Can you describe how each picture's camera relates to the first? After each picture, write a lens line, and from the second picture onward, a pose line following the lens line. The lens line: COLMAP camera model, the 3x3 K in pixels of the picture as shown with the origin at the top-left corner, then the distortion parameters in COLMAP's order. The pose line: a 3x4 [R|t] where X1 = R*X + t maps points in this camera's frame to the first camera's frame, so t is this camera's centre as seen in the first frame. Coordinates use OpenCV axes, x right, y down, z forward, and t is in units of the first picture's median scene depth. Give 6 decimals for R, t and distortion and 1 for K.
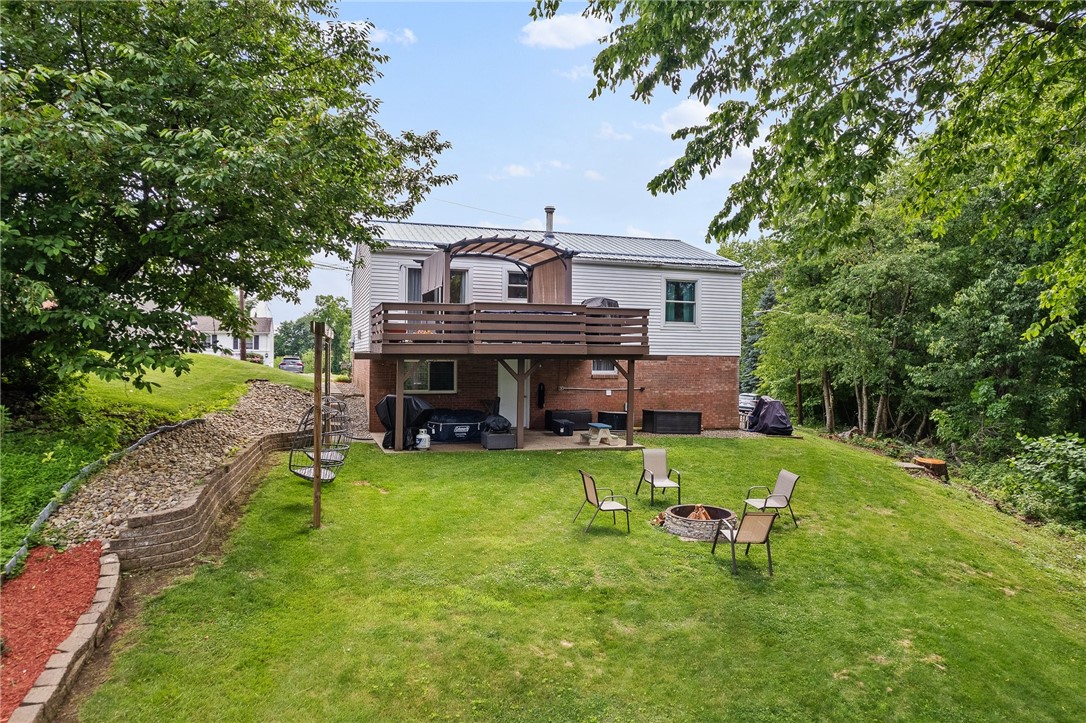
lens RADIAL K [[688.8, 0, 543.3], [0, 688.8, 381.4], [0, 0, 1]] dist [-0.098418, 0.098473]
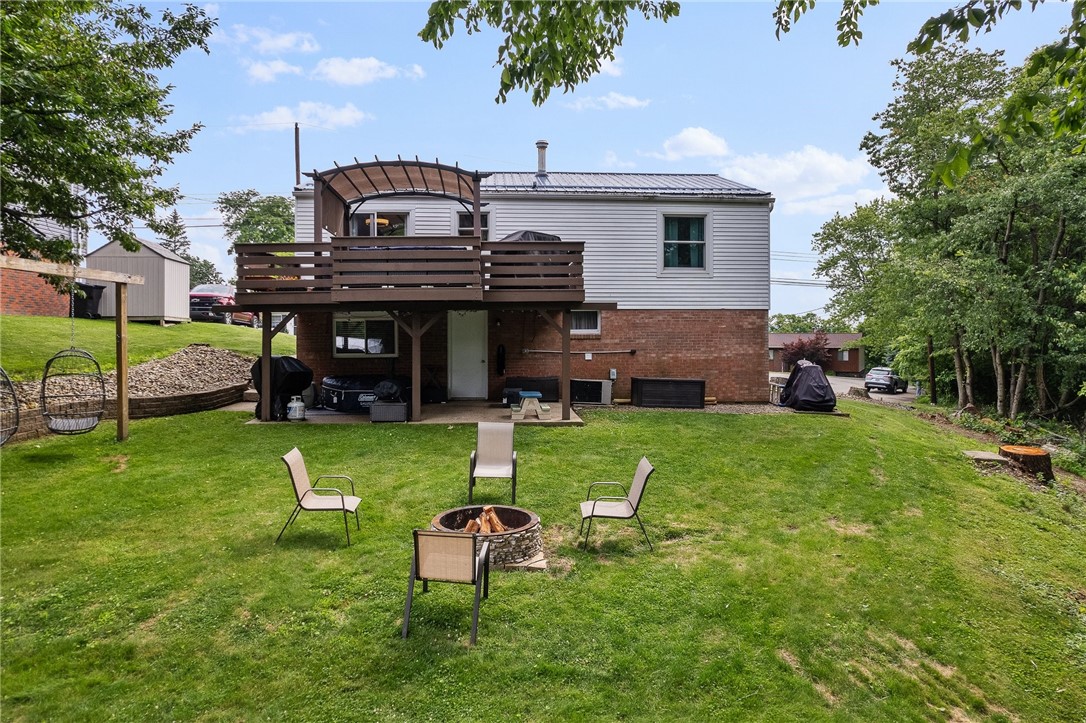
lens RADIAL K [[680.6, 0, 543.0], [0, 680.6, 361.5], [0, 0, 1]] dist [-0.059114, 0.048490]
pose [[0.973220, -0.006241, -0.229793, 0.243313], [0.006237, 0.999980, -0.000746, 0.024360], [0.229793, -0.000707, 0.973239, 0.217433]]
